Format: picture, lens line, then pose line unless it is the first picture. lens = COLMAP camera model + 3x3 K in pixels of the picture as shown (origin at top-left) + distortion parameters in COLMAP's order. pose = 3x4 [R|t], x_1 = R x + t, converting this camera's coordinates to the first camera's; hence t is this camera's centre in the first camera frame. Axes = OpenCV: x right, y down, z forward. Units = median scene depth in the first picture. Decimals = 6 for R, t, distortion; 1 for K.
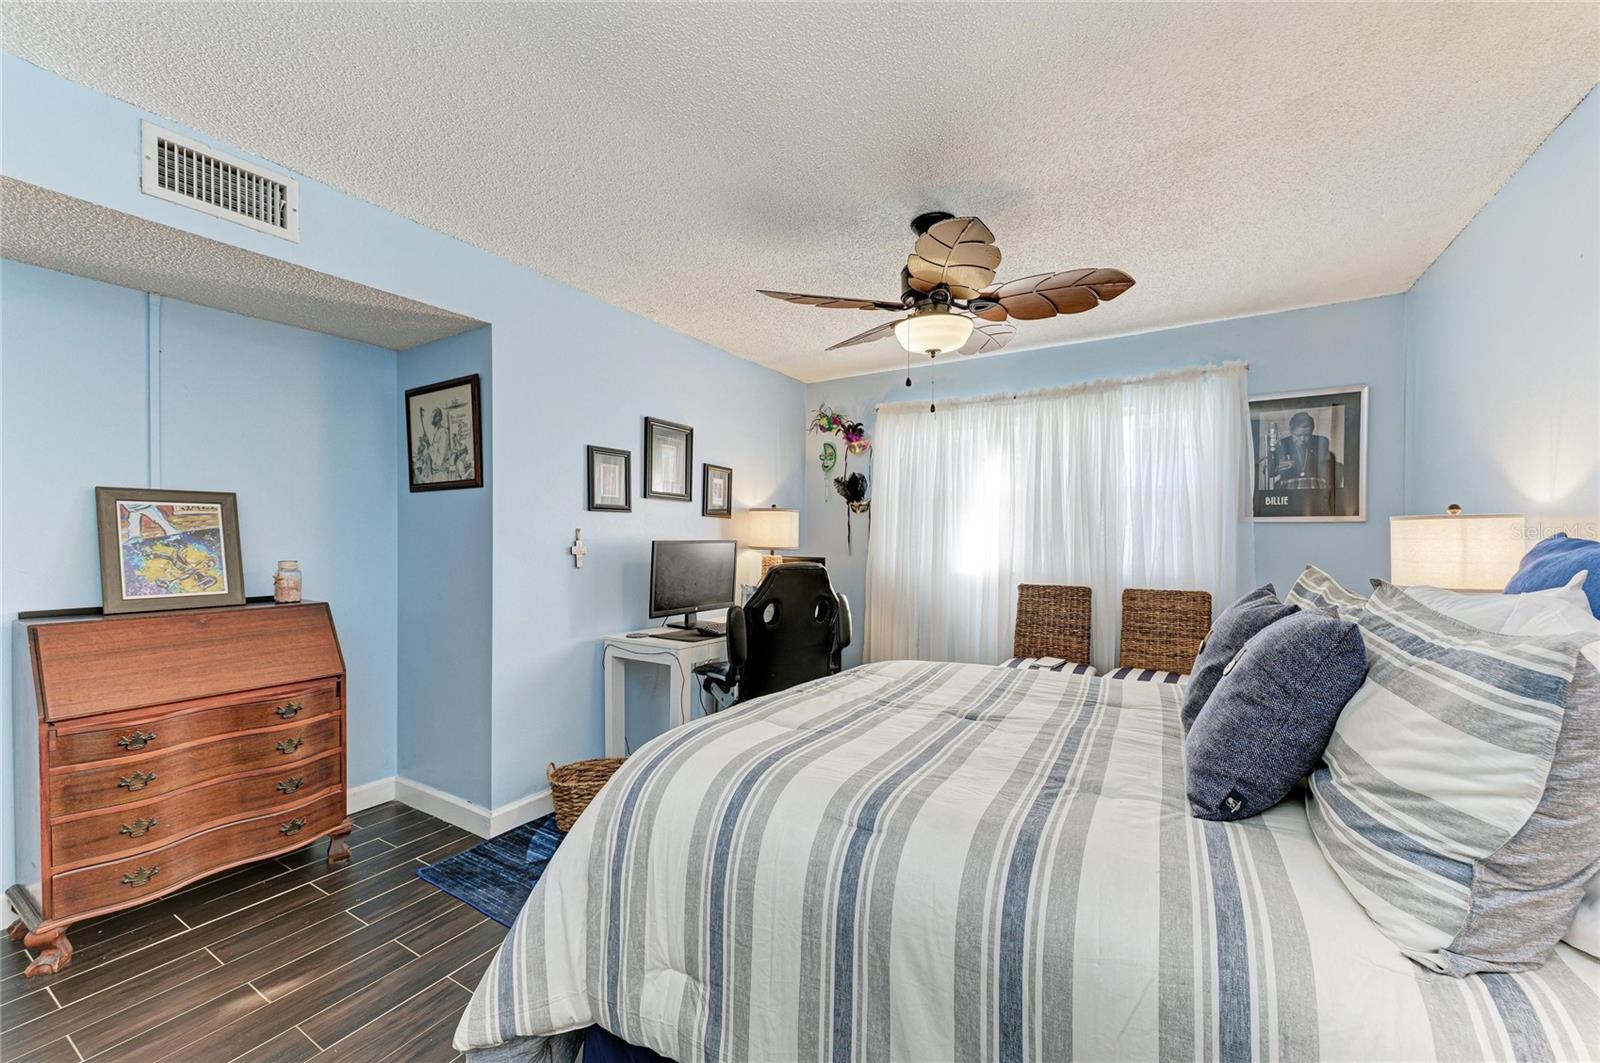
lens RADIAL K [[613.9, 0, 801.6], [0, 613.9, 537.3], [0, 0, 1]] dist [0.013185, -0.001373]
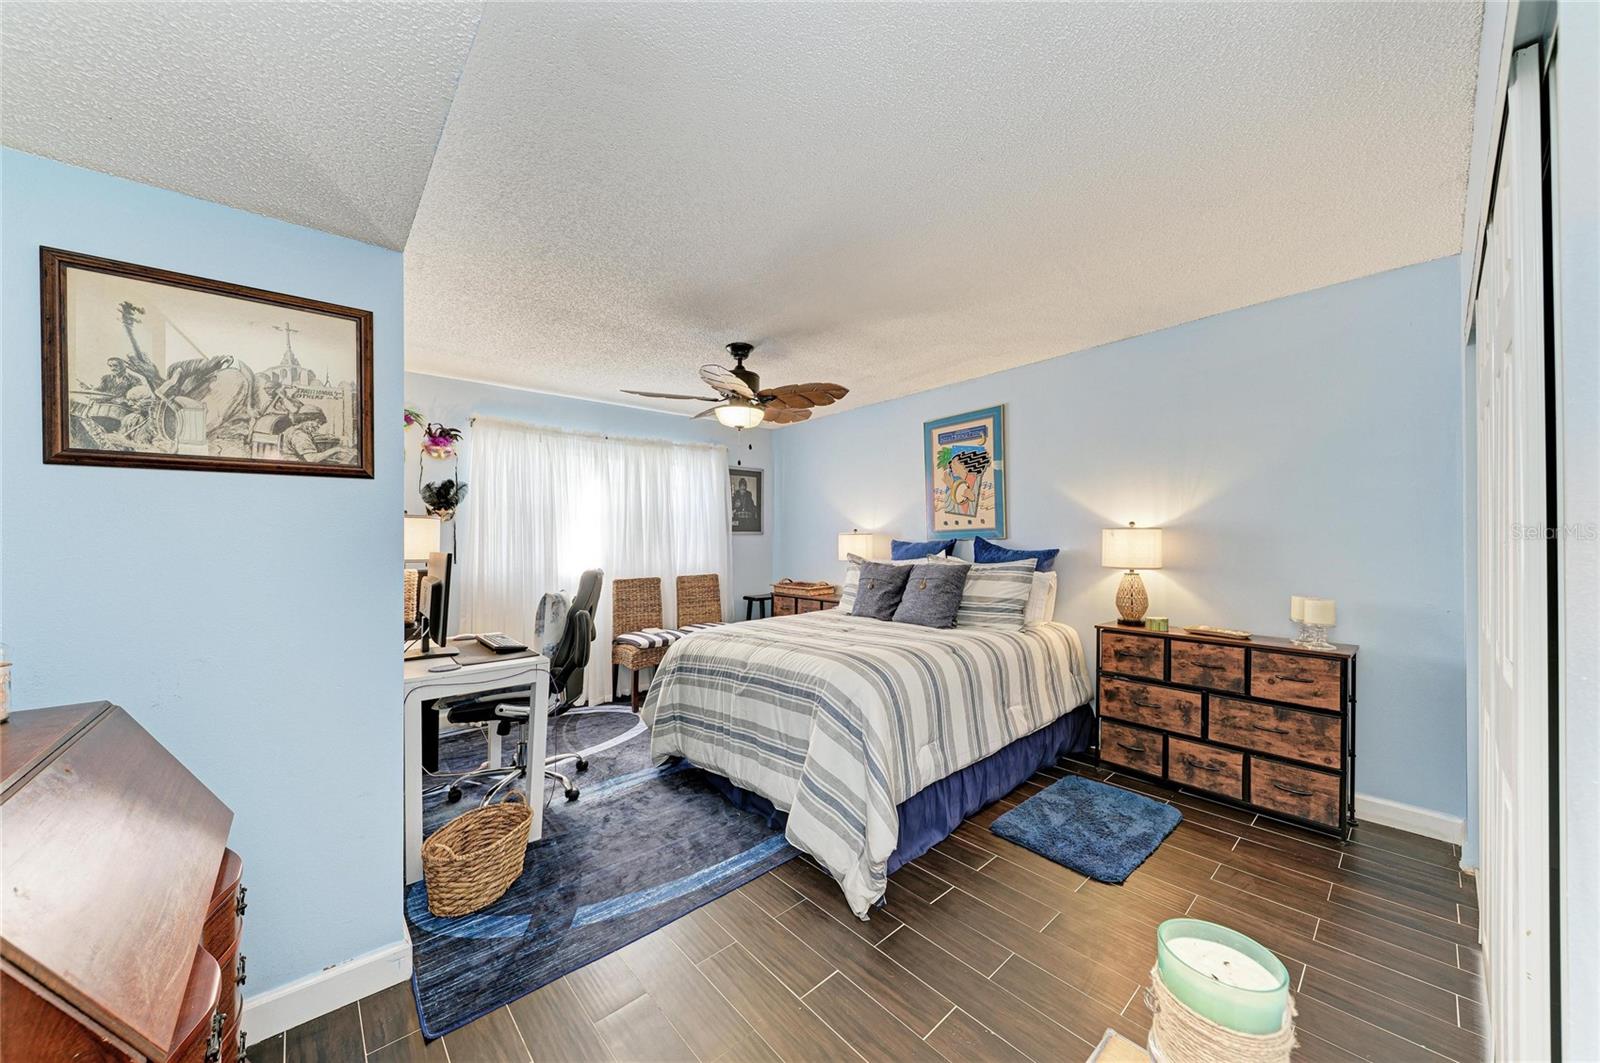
lens RADIAL K [[545.2, 0, 803.8], [0, 545.2, 536.8], [0, 0, 1]] dist [-0.001573, -0.000154]
pose [[0.311077, 0.000875, 0.950384, -0.923109], [0.010290, 0.999938, -0.004288, -0.010318], [-0.950329, 0.011114, 0.311049, 0.354944]]
